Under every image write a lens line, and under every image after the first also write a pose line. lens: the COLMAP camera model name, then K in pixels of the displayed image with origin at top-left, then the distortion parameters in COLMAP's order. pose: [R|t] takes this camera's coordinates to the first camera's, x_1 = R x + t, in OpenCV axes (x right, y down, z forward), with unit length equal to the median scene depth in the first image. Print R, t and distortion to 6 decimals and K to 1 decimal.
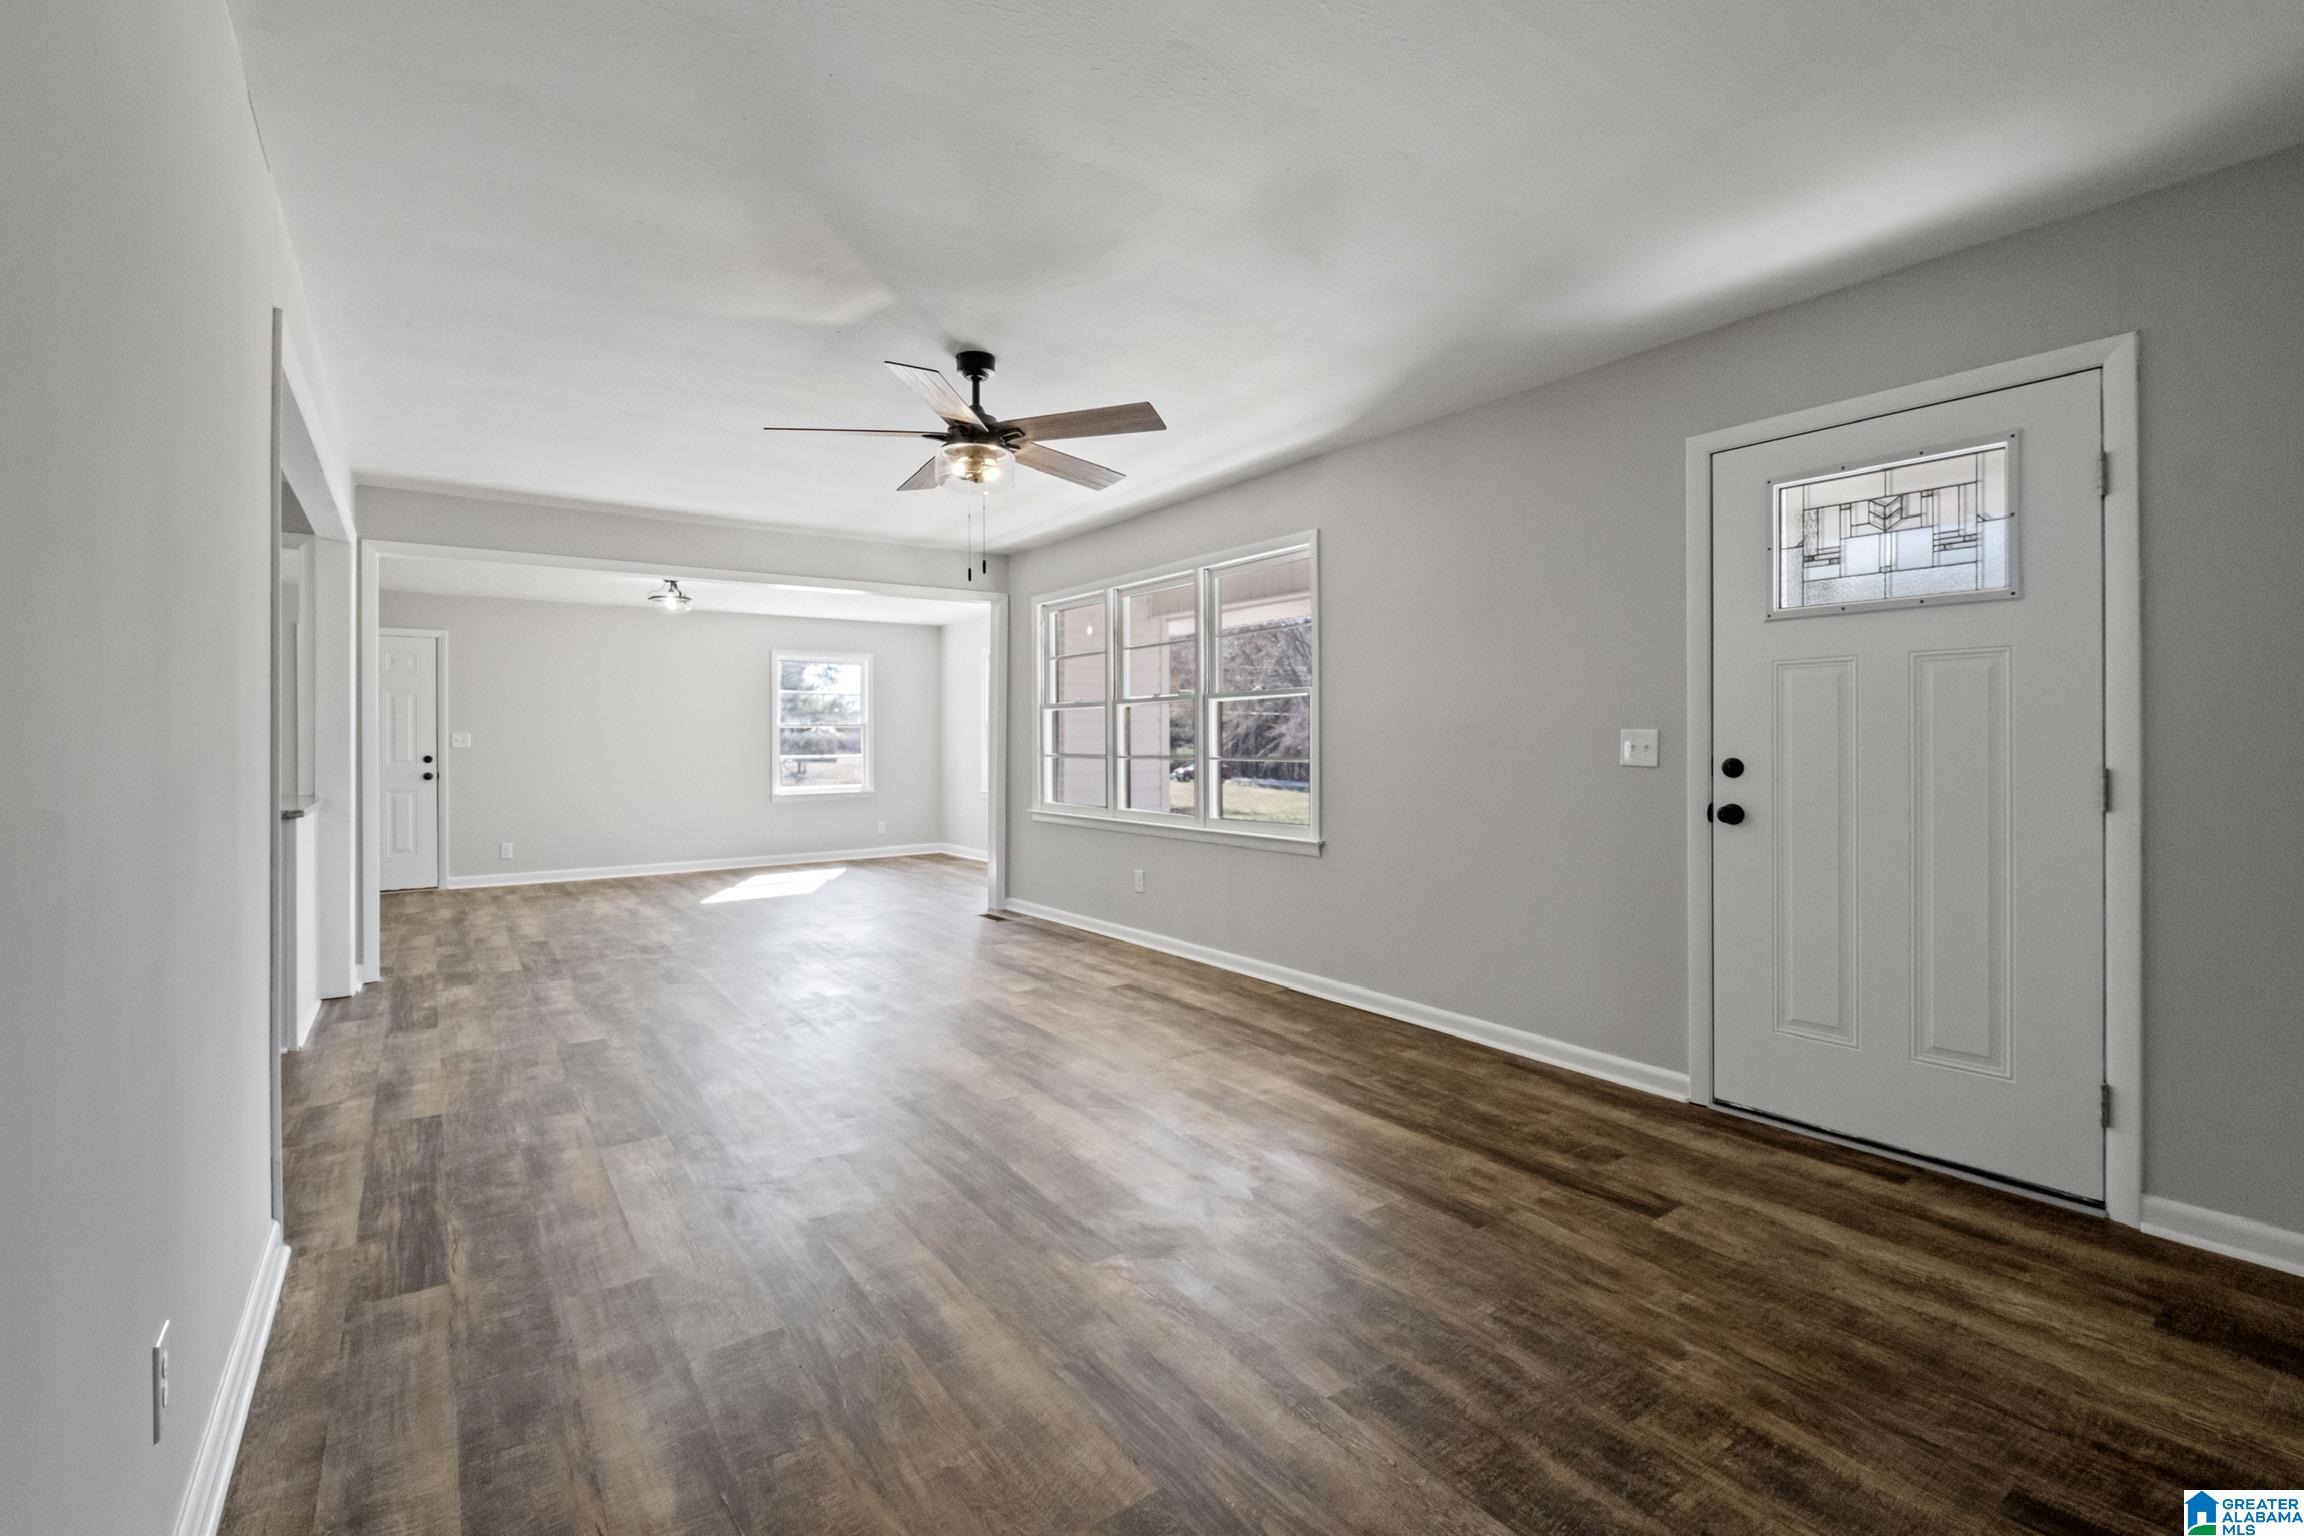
lens RADIAL K [[1010.2, 0, 1155.1], [0, 1010.2, 751.5], [0, 0, 1]] dist [0.000373, -0.000412]
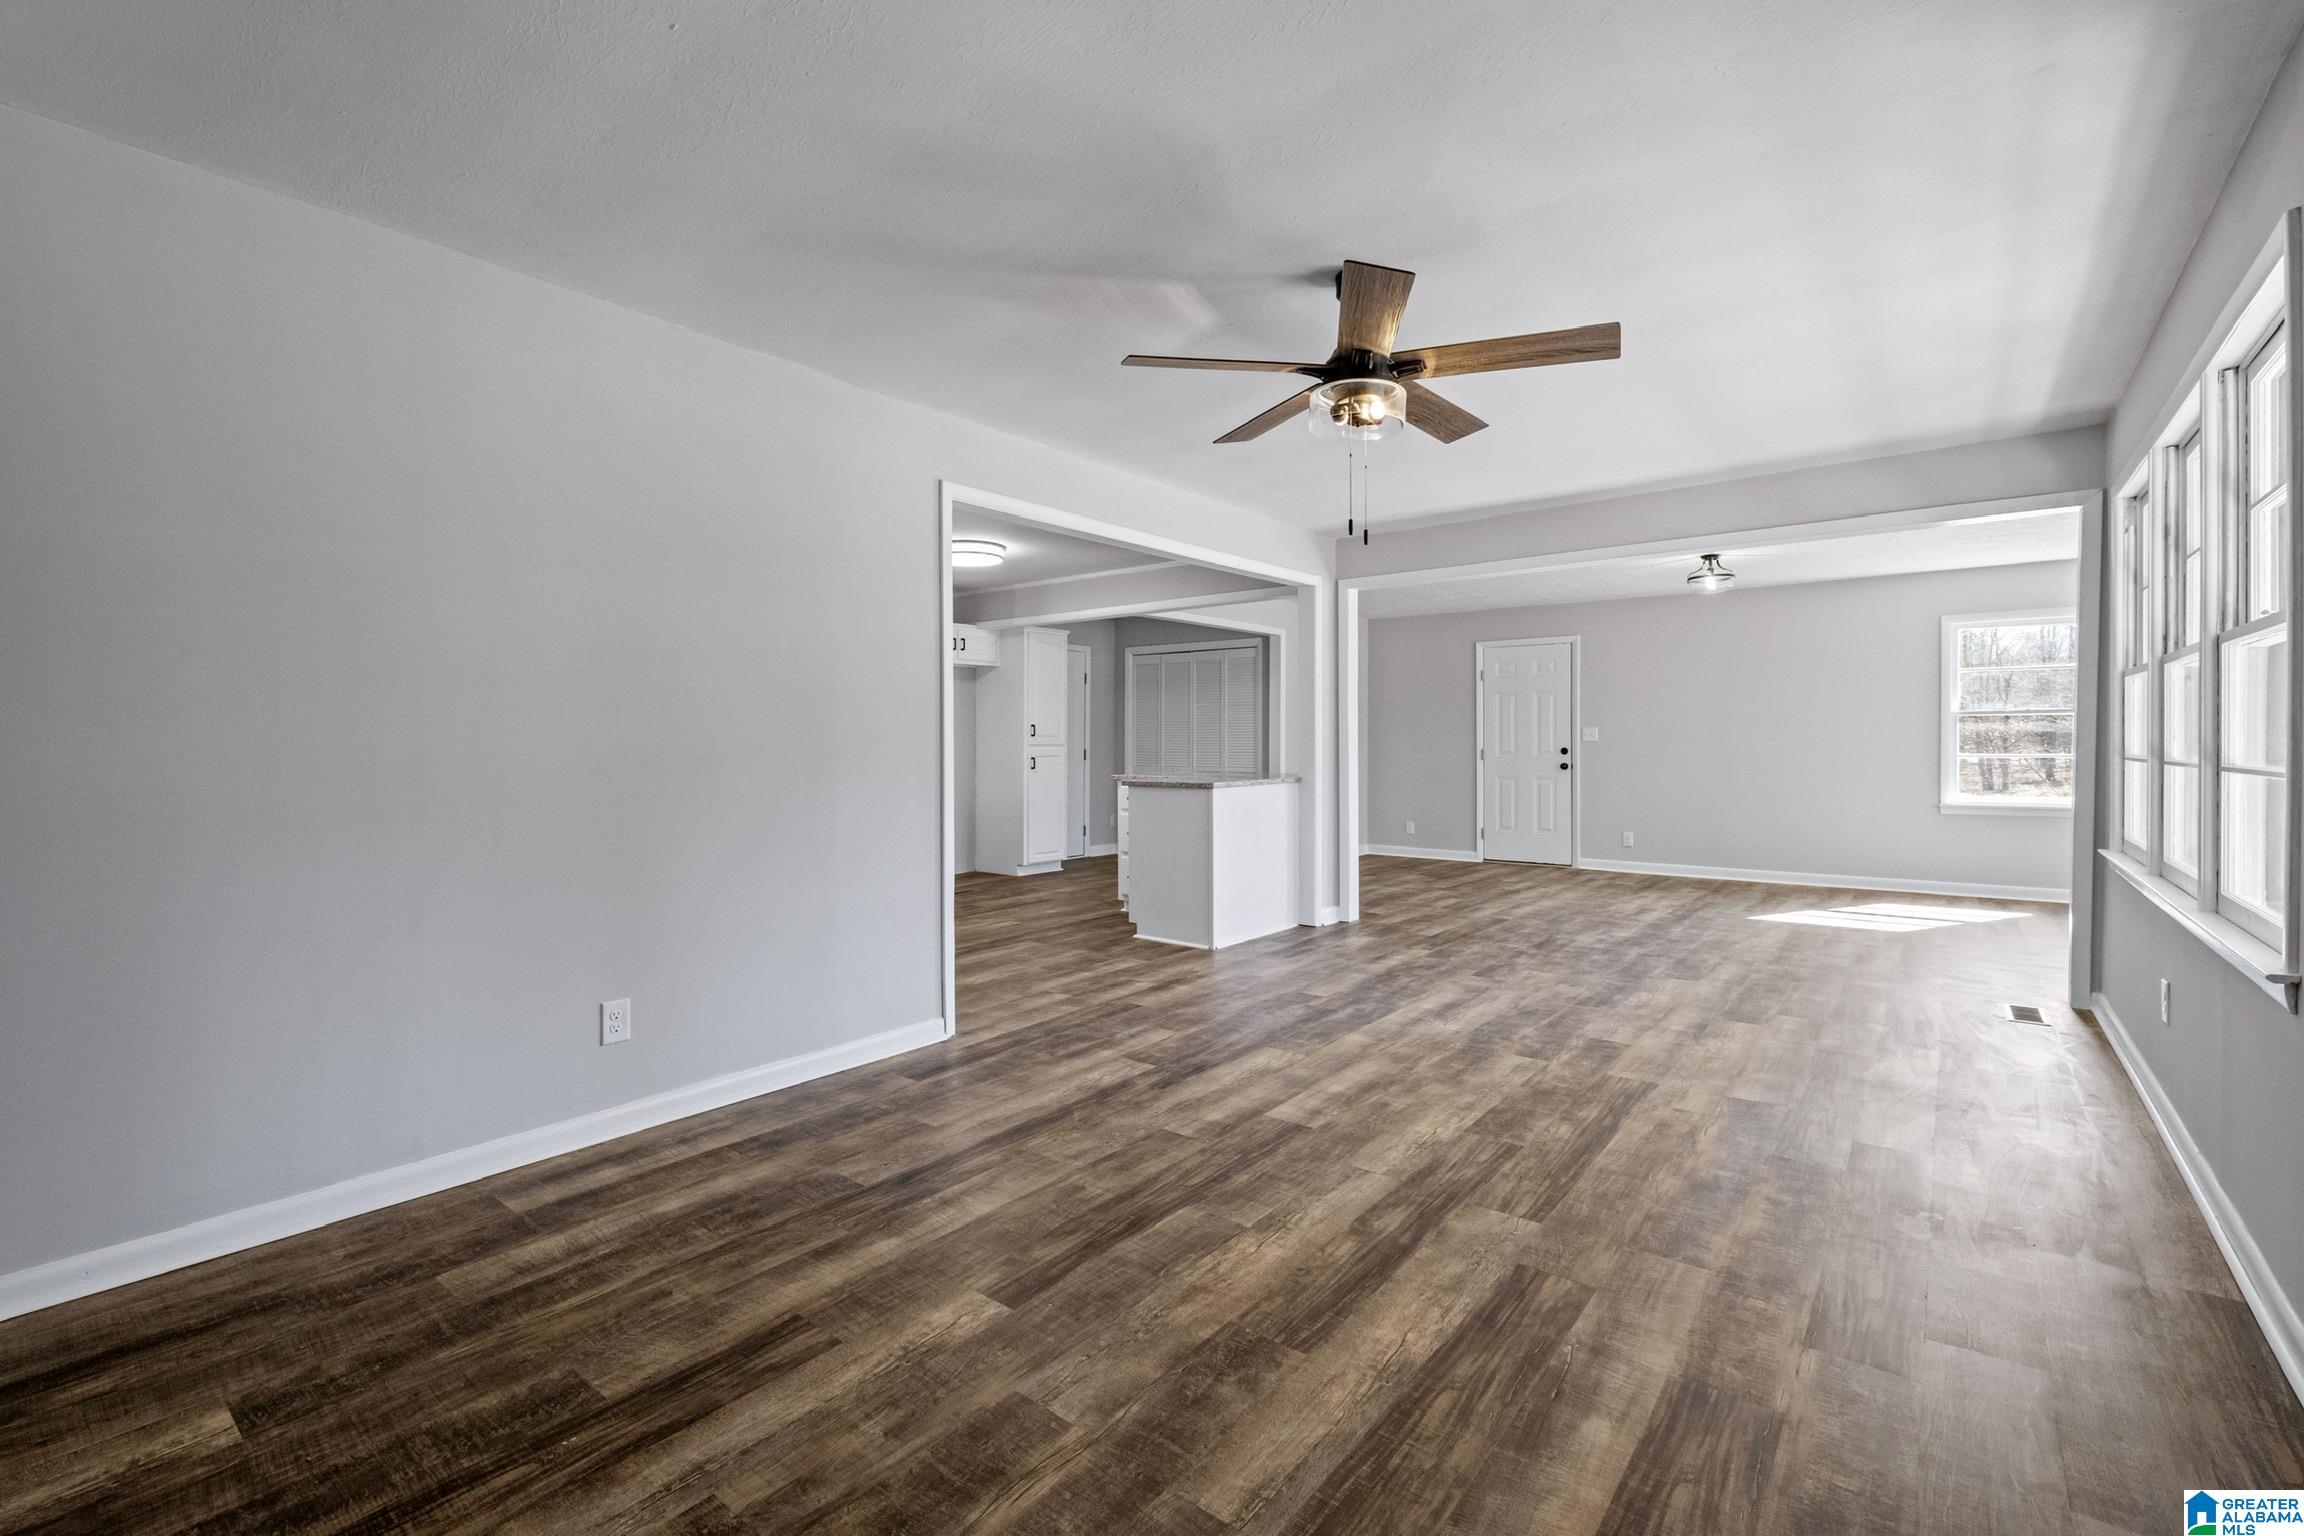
lens RADIAL K [[1010.2, 0, 1154.0], [0, 1010.2, 758.2], [0, 0, 1]] dist [0.000373, -0.000412]
pose [[0.266012, 0.020106, -0.963760, 0.692081], [-0.007158, 0.999796, 0.018882, -0.006724], [0.963943, 0.001876, 0.266102, 0.718729]]
